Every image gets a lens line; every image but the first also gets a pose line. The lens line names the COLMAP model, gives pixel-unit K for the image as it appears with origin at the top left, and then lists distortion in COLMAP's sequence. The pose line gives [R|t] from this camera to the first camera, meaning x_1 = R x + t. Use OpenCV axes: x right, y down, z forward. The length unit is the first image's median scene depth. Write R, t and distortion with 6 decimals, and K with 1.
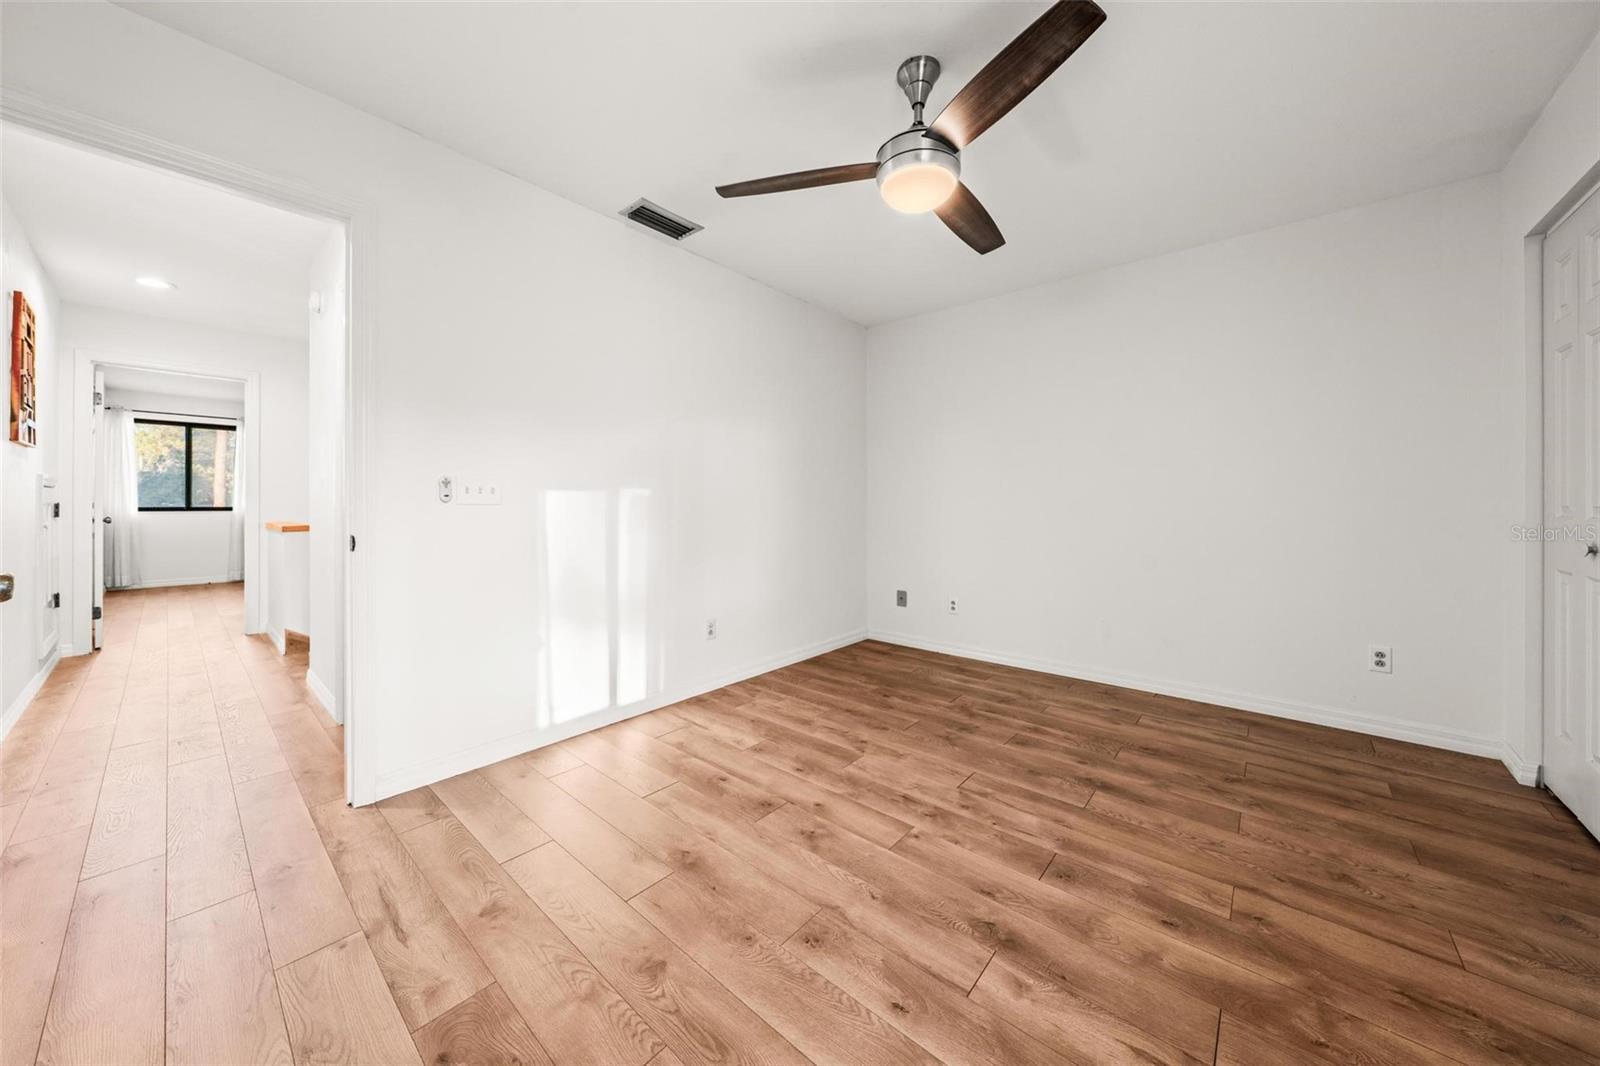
lens RADIAL K [[525.2, 0, 809.1], [0, 525.2, 500.9], [0, 0, 1]] dist [-0.000732, -0.000025]
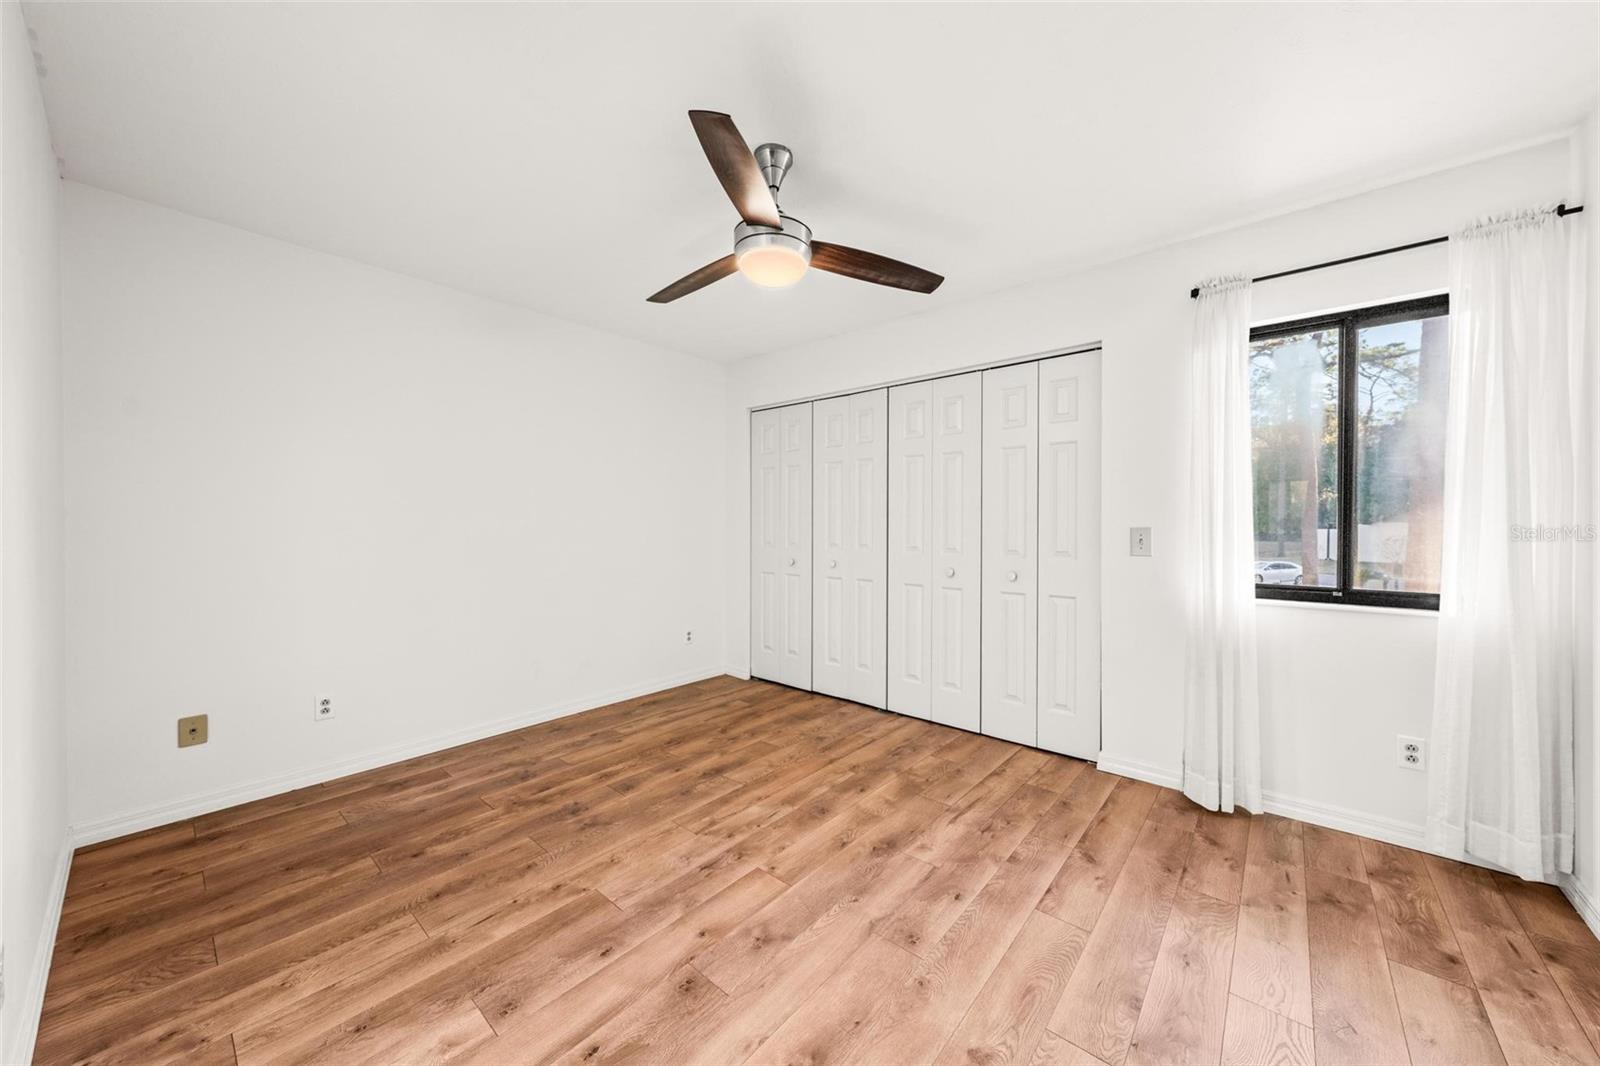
lens RADIAL K [[576.4, 0, 800.0], [0, 576.4, 533.0], [0, 0, 1]] dist [-0.000301, -0.000059]
pose [[0.018791, -0.016399, 0.999689, -0.802151], [-0.001286, 0.999864, 0.016426, -0.042905], [-0.999823, -0.001594, 0.018767, 0.792143]]
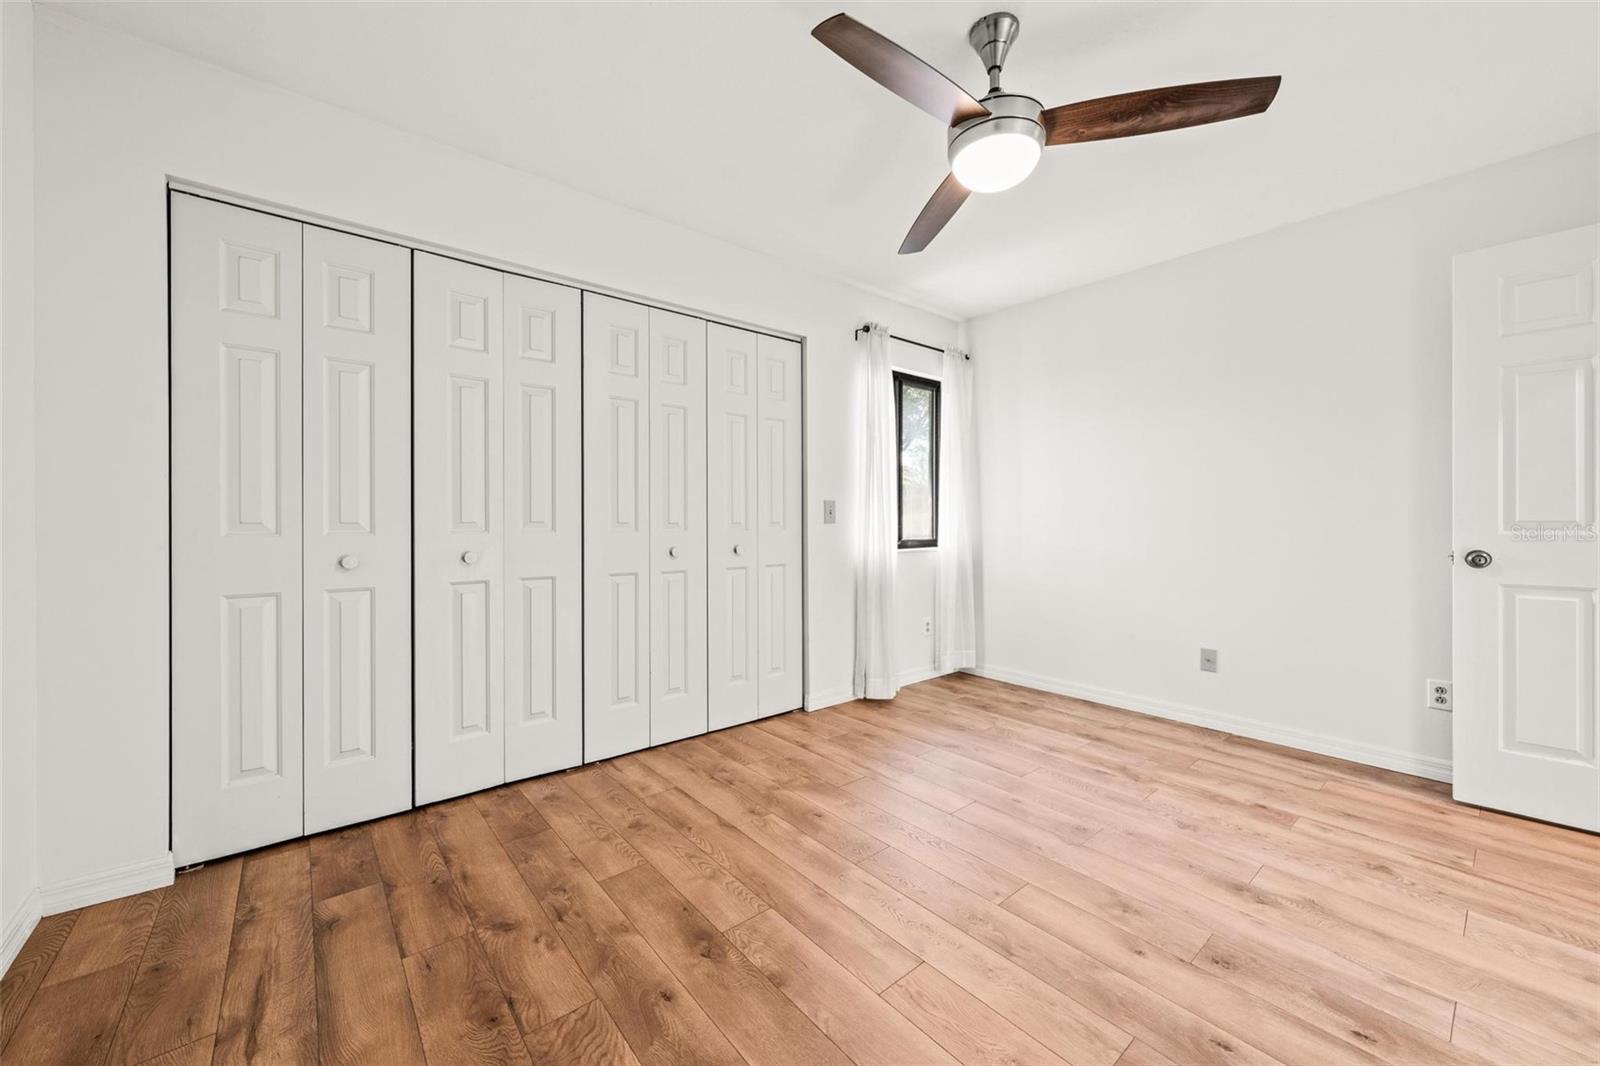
lens RADIAL K [[601.0, 0, 795.2], [0, 601.0, 520.0], [0, 0, 1]] dist [-0.001021, -0.000178]
pose [[-0.984105, -0.001856, 0.177580, 0.310610], [-0.001742, 0.999998, 0.000798, 0.001858], [-0.177581, 0.000476, -0.984106, 1.771555]]
